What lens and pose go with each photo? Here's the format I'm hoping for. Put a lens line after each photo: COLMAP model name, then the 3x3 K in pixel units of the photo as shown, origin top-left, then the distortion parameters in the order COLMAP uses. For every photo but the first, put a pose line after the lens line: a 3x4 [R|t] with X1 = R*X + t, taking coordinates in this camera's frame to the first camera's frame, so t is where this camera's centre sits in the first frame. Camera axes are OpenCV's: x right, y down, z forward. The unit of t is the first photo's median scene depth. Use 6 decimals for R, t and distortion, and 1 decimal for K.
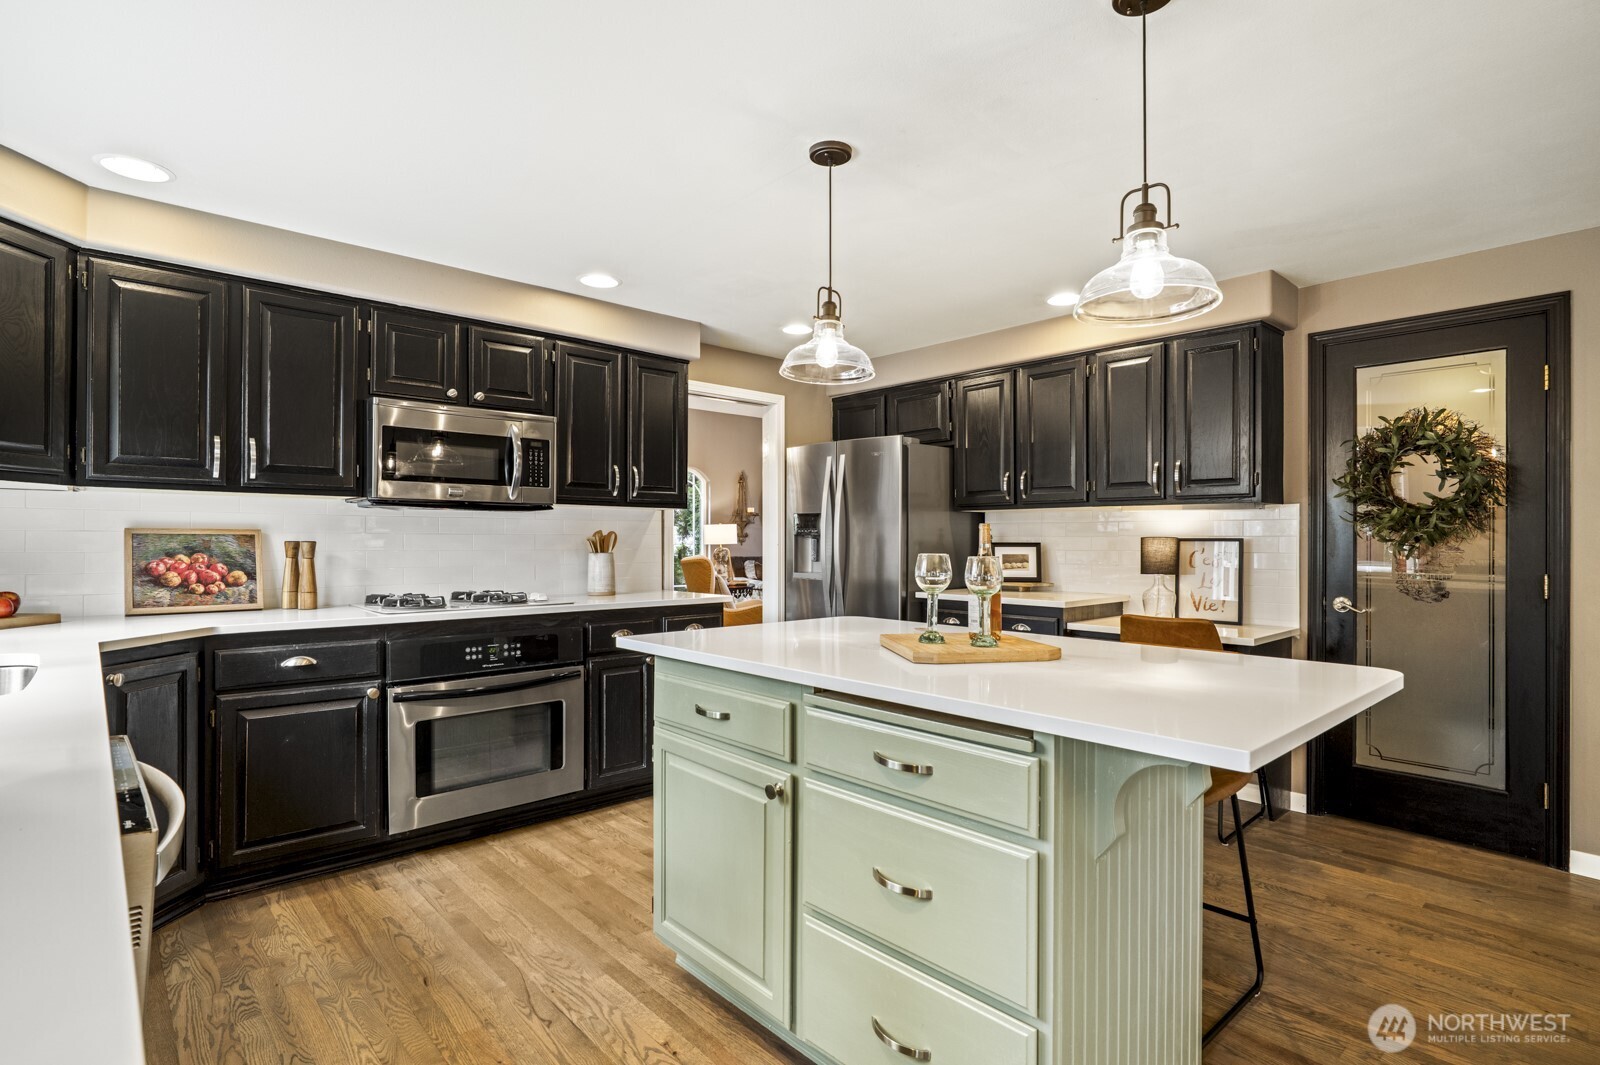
lens RADIAL K [[799.9, 0, 800.0], [0, 799.9, 532.5], [0, 0, 1]] dist [-0.001109, 0.001159]
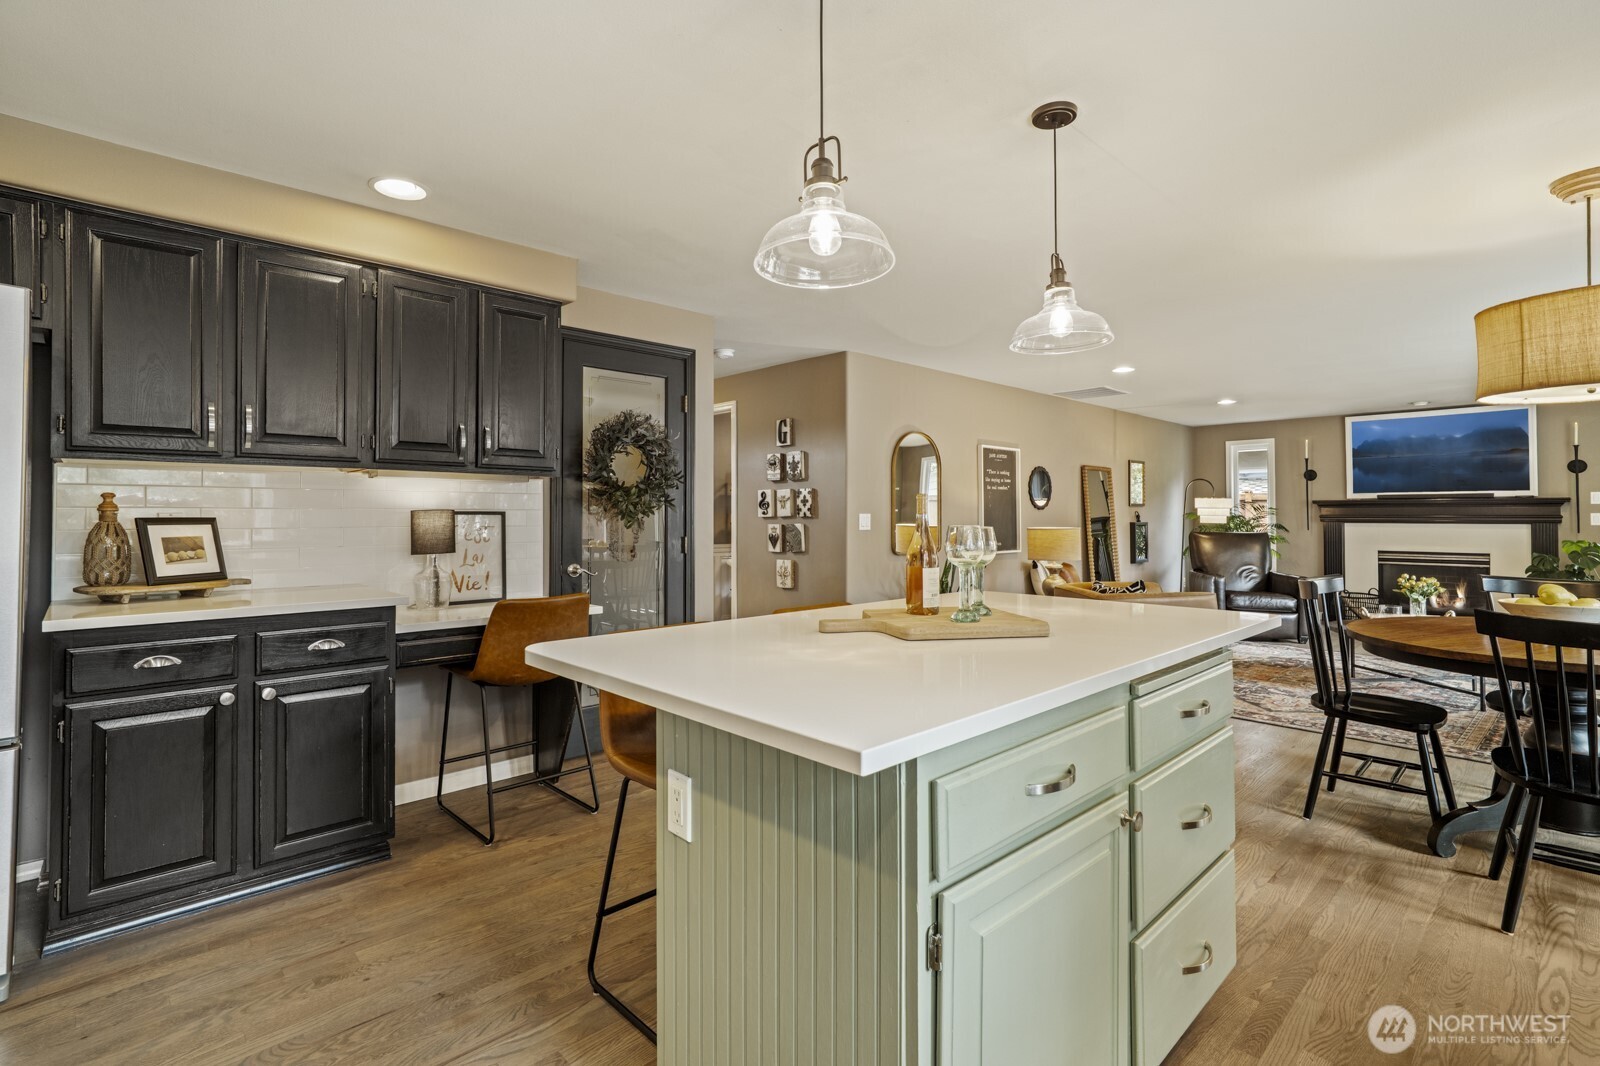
lens RADIAL K [[749.7, 0, 794.4], [0, 749.7, 496.0], [0, 0, 1]] dist [-0.001320, 0.000794]
pose [[-0.012323, 0.026043, 0.999585, -0.388862], [-0.005727, 0.999643, -0.026115, 0.010685], [-0.999908, -0.006046, -0.012169, 0.693551]]
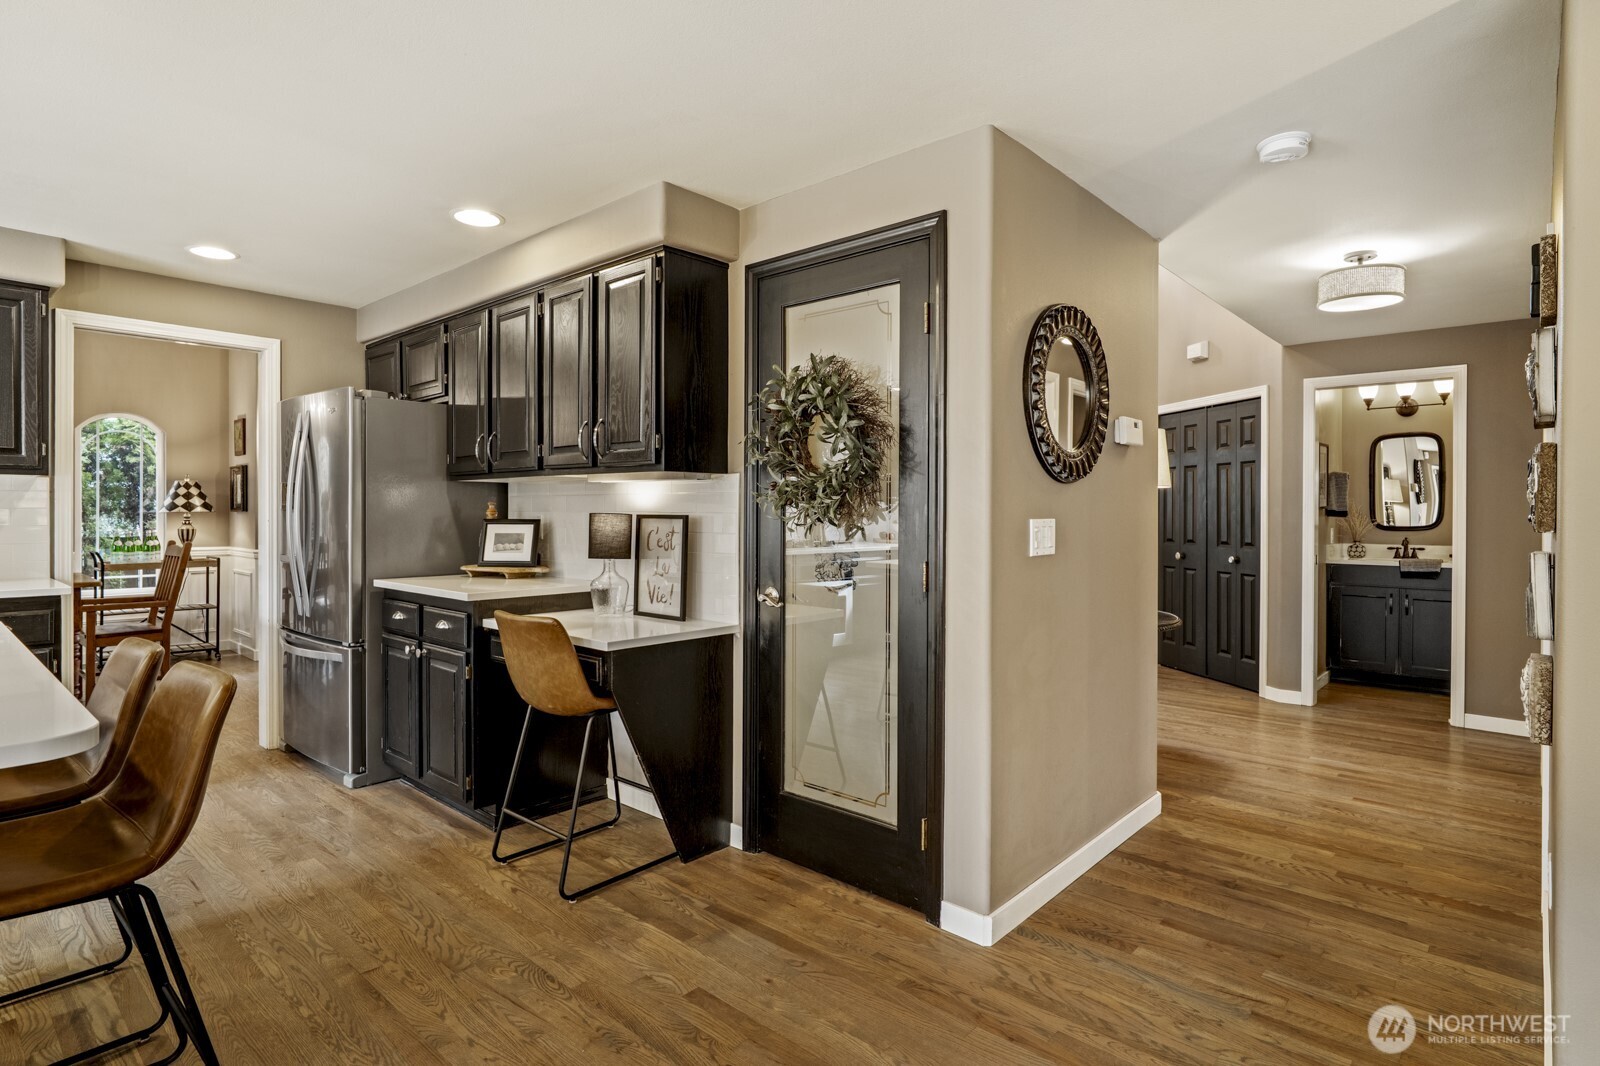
lens RADIAL K [[829.9, 0, 797.2], [0, 829.9, 512.3], [0, 0, 1]] dist [-0.003462, 0.000048]
pose [[0.995587, 0.002103, 0.093823, 0.618788], [-0.003055, 0.999945, 0.009999, -0.004791], [-0.093796, -0.010241, 0.995539, 0.151116]]
